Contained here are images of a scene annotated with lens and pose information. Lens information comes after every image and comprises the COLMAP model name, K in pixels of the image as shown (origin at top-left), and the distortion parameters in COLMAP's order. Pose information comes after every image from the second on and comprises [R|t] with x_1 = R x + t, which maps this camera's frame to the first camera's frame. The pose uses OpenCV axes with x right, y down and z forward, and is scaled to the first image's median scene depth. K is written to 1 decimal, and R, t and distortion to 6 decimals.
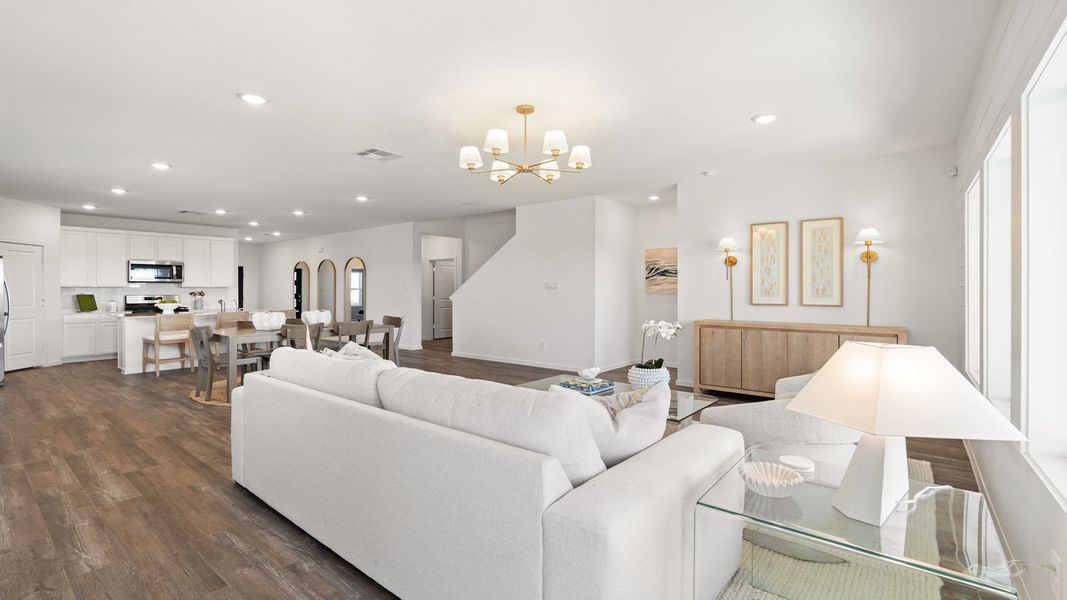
lens RADIAL K [[469.4, 0, 522.7], [0, 469.4, 286.5], [0, 0, 1]] dist [0.005067, -0.001921]
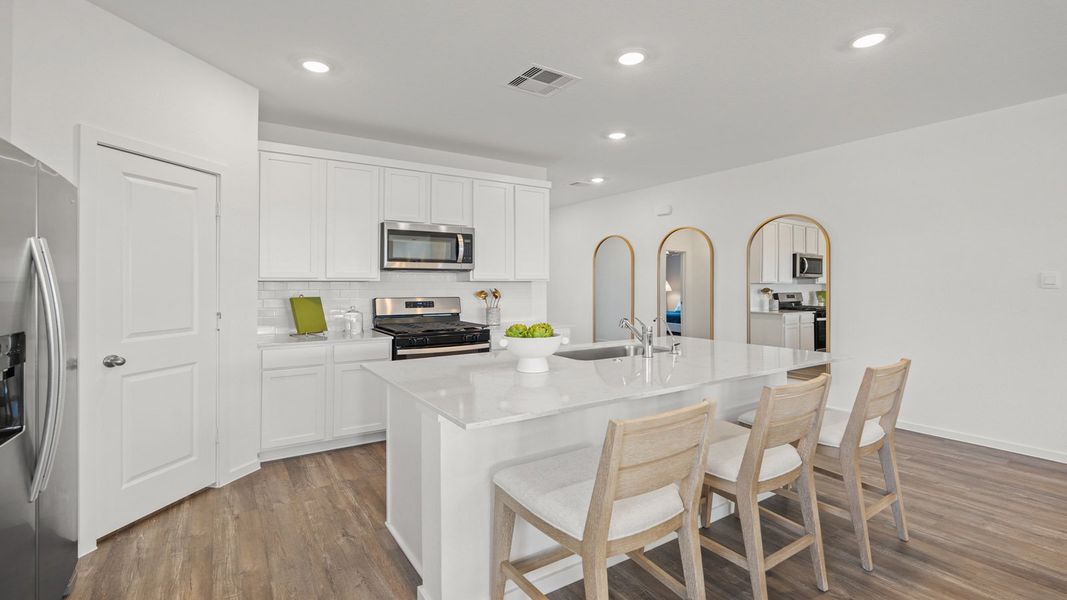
lens RADIAL K [[469.4, 0, 534.3], [0, 469.4, 283.4], [0, 0, 1]] dist [0.005067, -0.001921]
pose [[0.961078, 0.003313, -0.276259, -0.588187], [-0.001232, 0.999970, 0.007704, 0.000198], [0.276276, -0.007063, 0.961052, 0.621879]]
